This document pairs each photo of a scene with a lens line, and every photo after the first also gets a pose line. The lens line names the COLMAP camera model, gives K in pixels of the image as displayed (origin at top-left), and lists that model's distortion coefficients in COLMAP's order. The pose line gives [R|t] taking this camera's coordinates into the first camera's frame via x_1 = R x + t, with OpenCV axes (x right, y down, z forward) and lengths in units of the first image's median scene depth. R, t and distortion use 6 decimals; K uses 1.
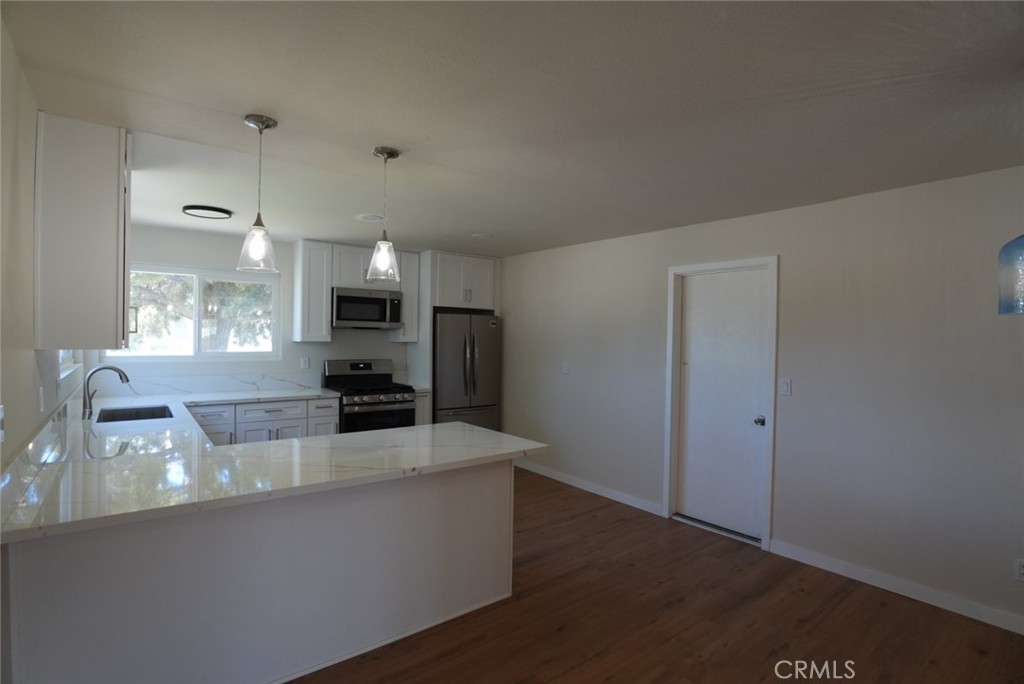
lens RADIAL K [[497.2, 0, 511.1], [0, 497.2, 345.8], [0, 0, 1]] dist [-0.040912, 0.007139]
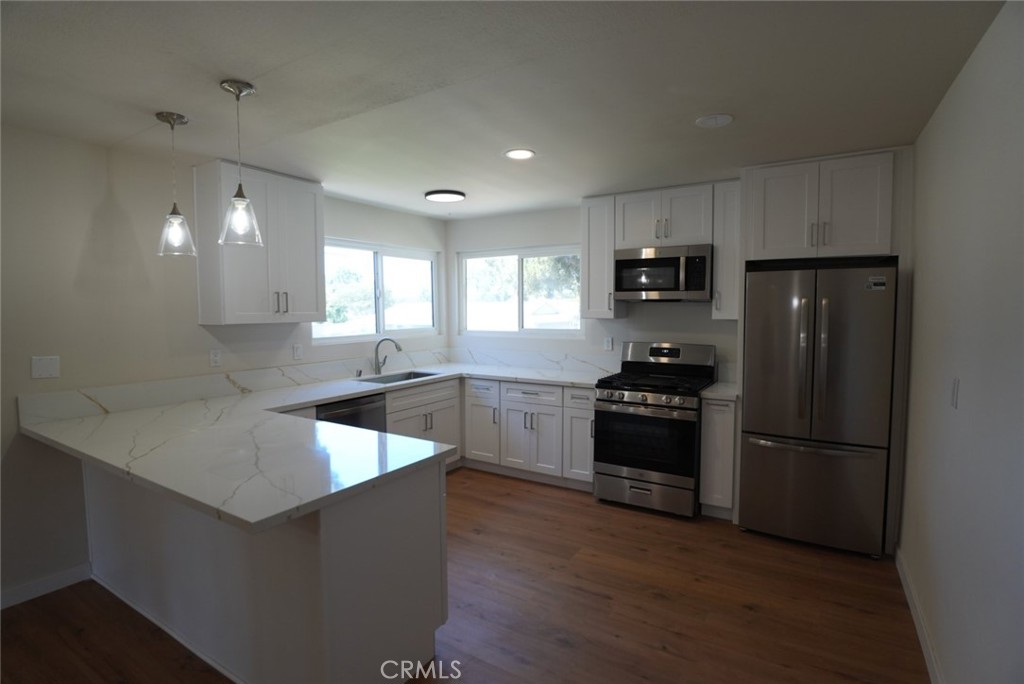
lens RADIAL K [[497.2, 0, 514.5], [0, 497.2, 343.0], [0, 0, 1]] dist [-0.040912, 0.007139]
pose [[0.351076, 0.047936, -0.935119, 0.411805], [-0.007703, 0.998803, 0.048308, -0.008787], [0.936315, -0.009756, 0.351025, 0.696131]]
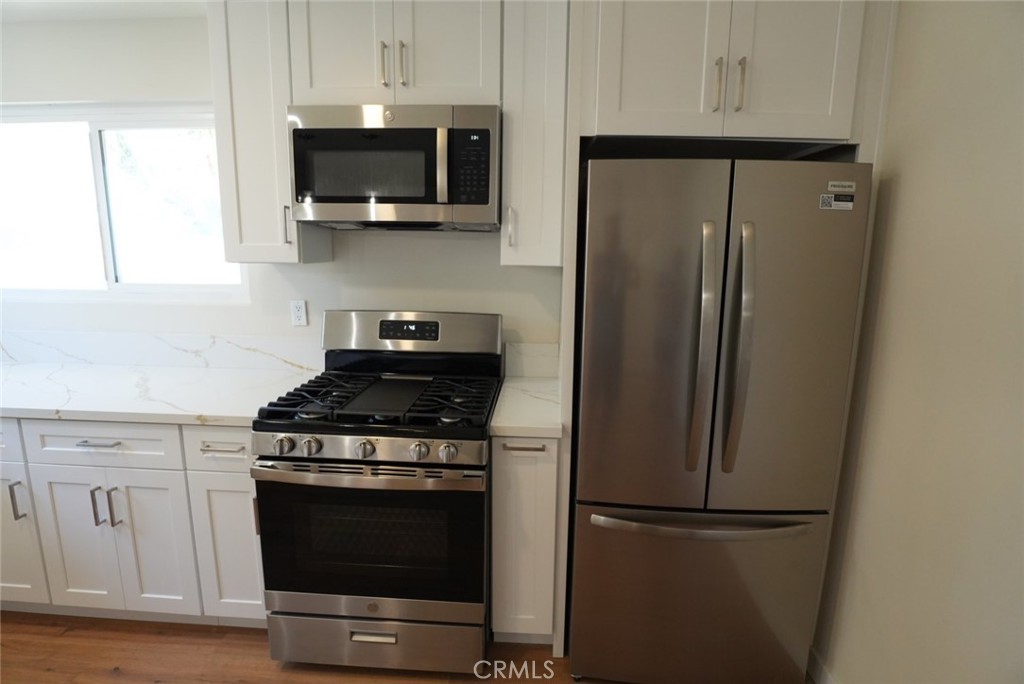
lens RADIAL K [[497.2, 0, 513.3], [0, 497.2, 335.3], [0, 0, 1]] dist [-0.040912, 0.007139]
pose [[0.761883, 0.105757, -0.639023, 0.000060], [-0.013854, 0.989015, 0.147162, -0.014954], [0.647567, -0.103267, 0.754979, 1.008264]]
